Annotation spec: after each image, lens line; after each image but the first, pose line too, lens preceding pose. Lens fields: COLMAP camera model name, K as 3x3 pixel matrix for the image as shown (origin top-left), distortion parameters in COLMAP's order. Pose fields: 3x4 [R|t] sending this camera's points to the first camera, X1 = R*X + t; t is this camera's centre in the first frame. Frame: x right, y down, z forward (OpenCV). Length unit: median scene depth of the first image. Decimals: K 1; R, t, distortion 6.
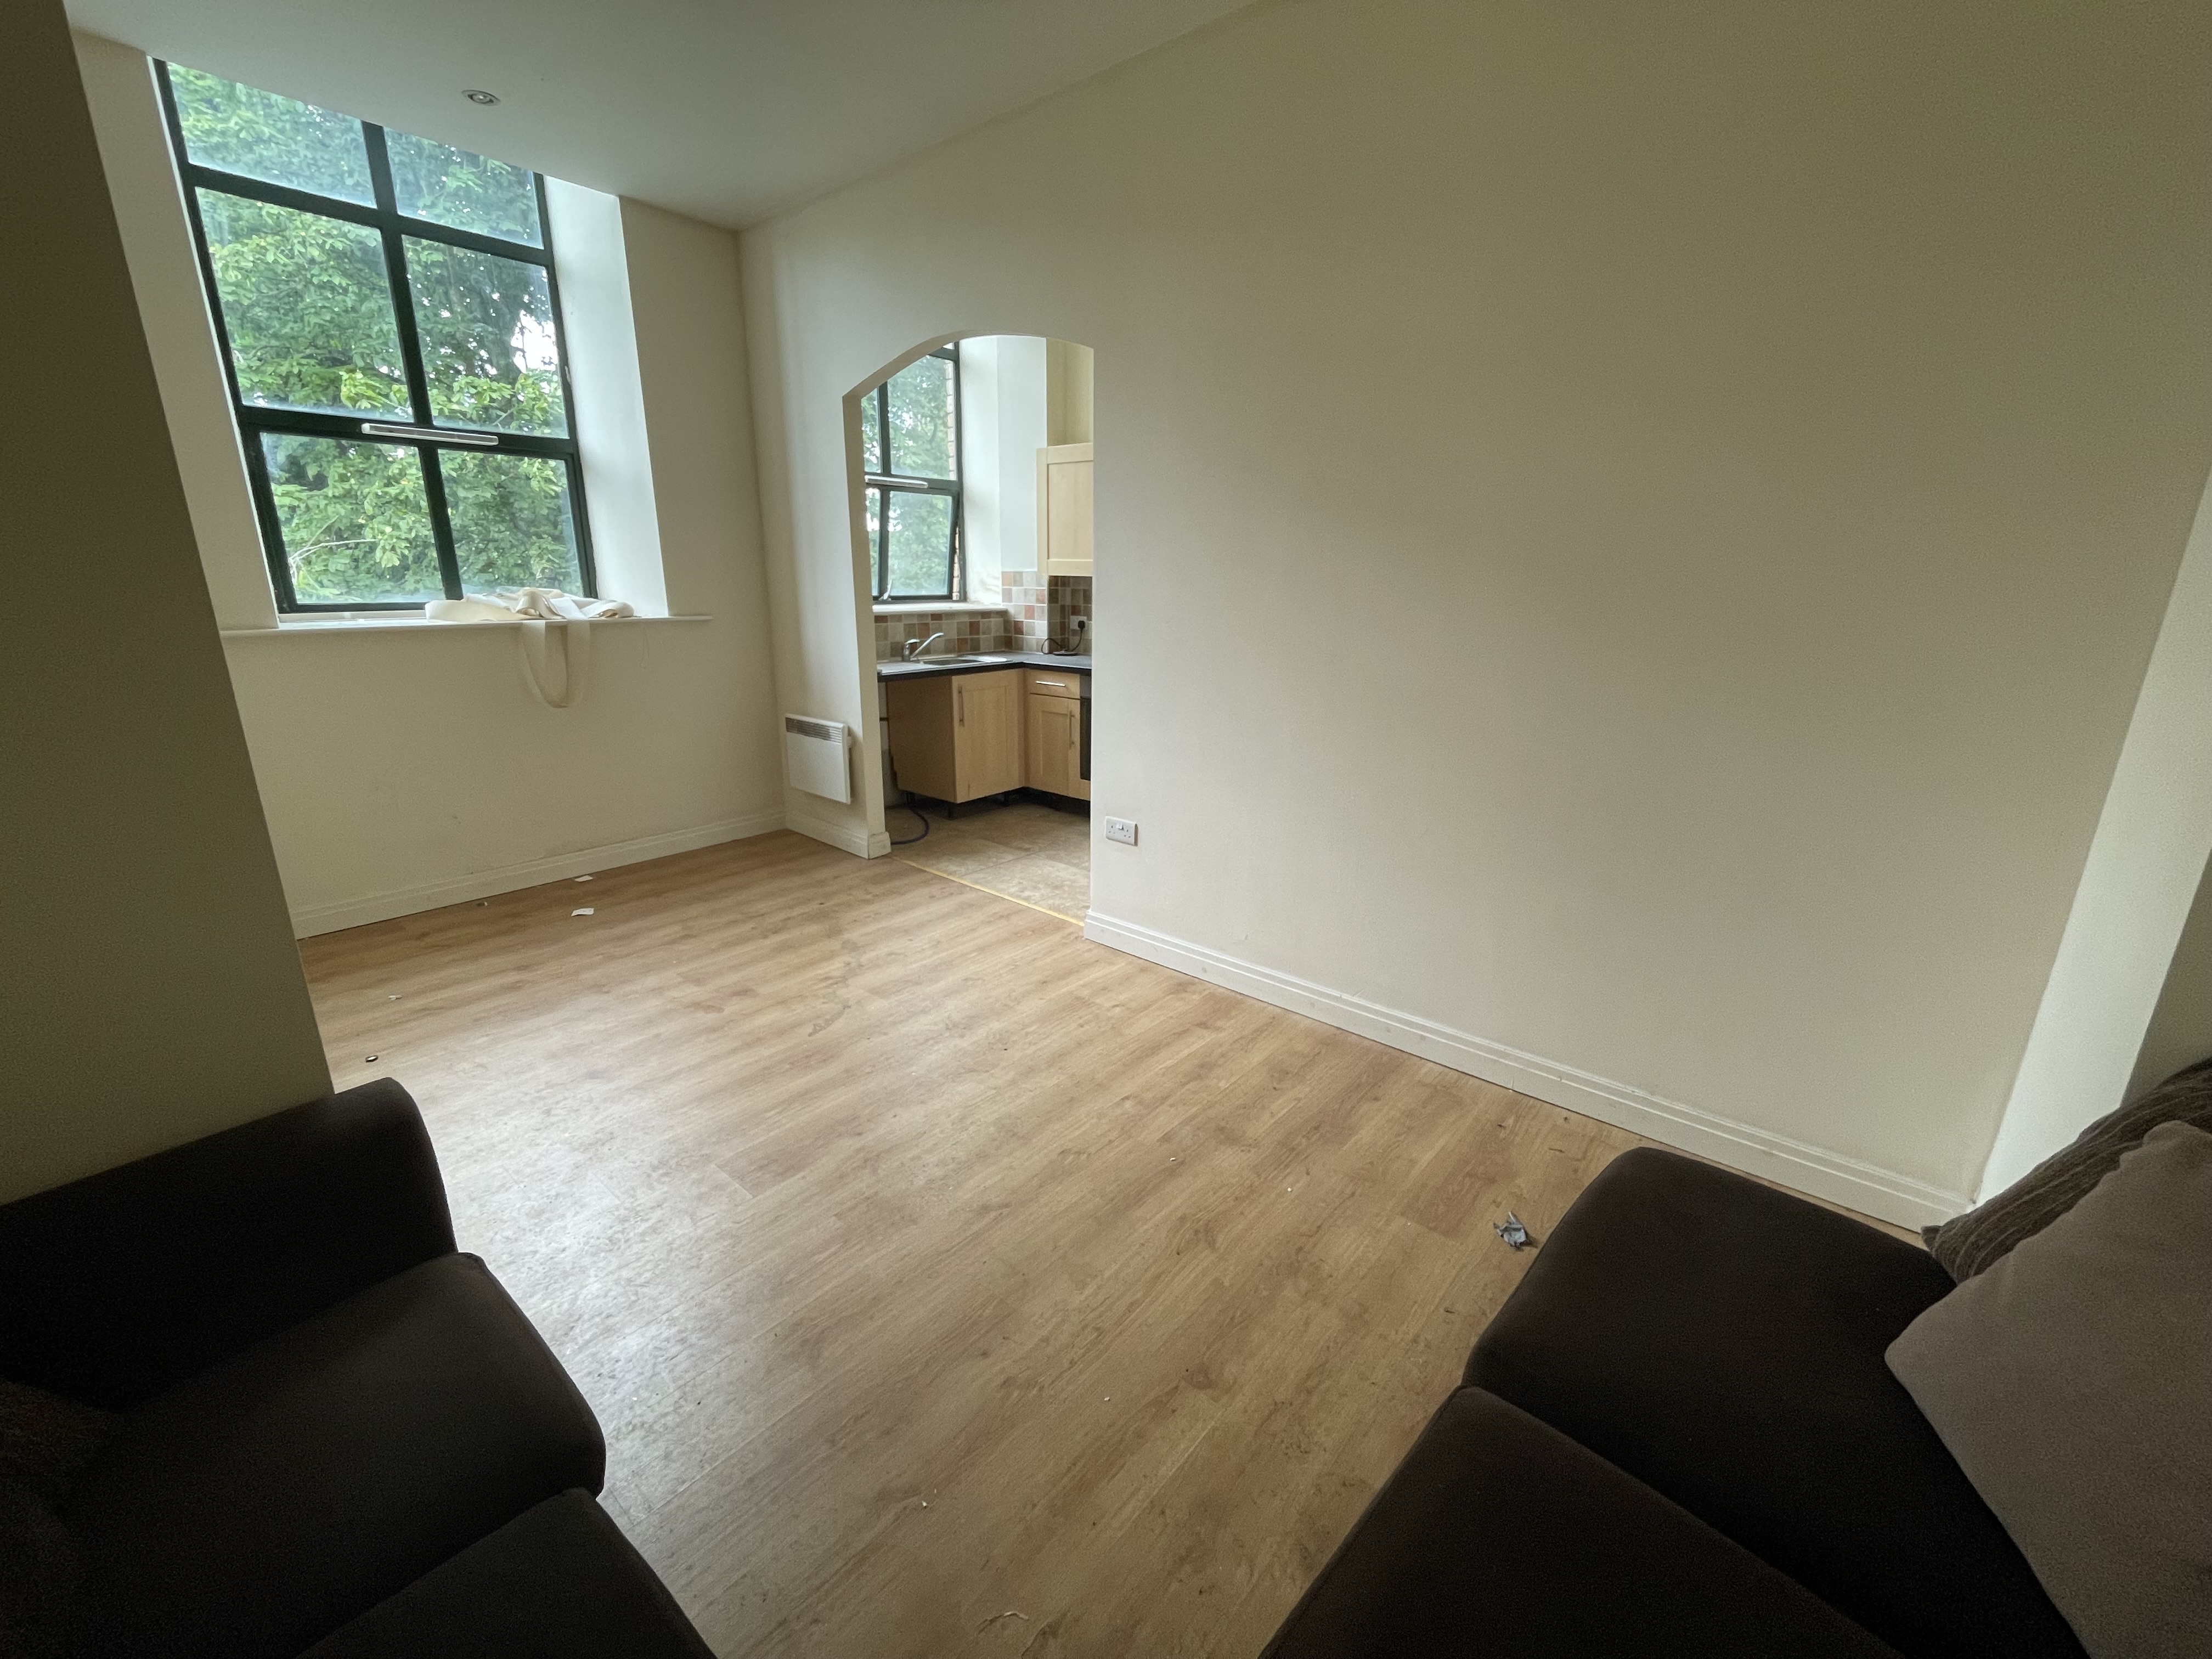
lens RADIAL K [[906.6, 0, 1106.0], [0, 906.6, 826.7], [0, 0, 1]] dist [-0.001005, 0.000228]
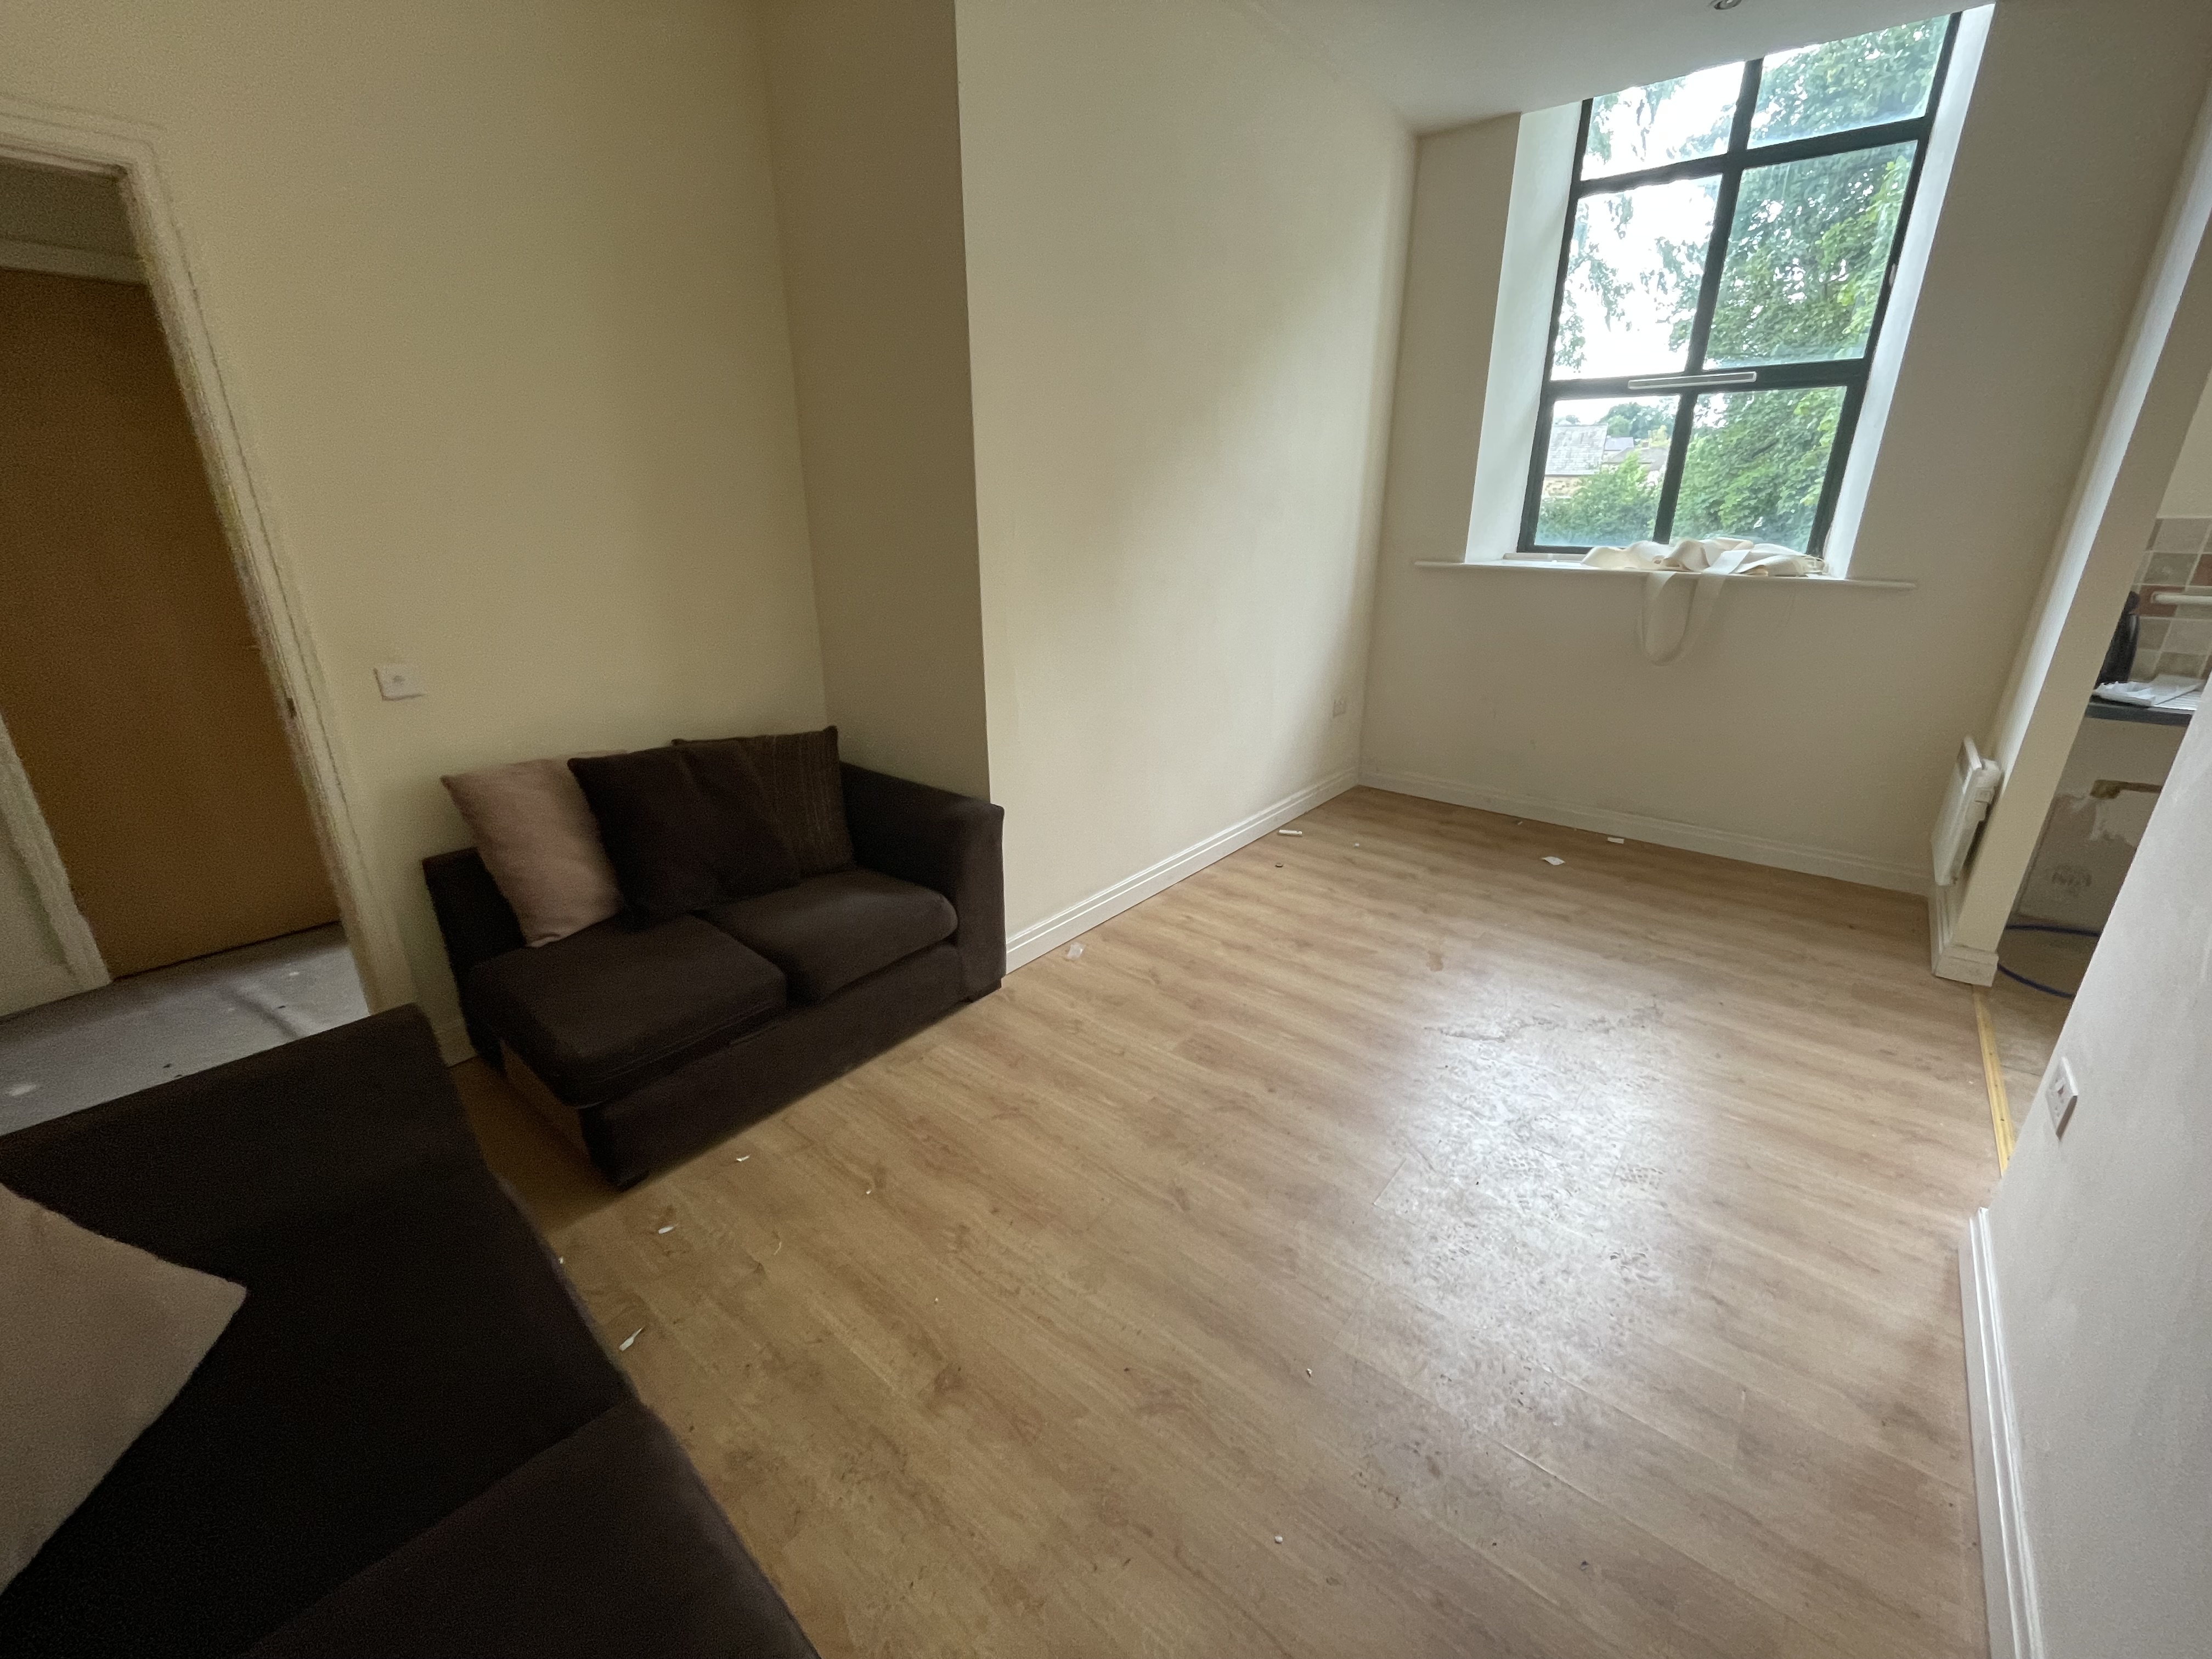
lens RADIAL K [[906.6, 0, 1107.6], [0, 906.6, 829.7], [0, 0, 1]] dist [-0.001005, 0.000228]
pose [[0.018653, 0.330204, -0.943725, 0.355787], [-0.274615, 0.909280, 0.312724, -0.116073], [0.961373, 0.253328, 0.107639, 0.396187]]
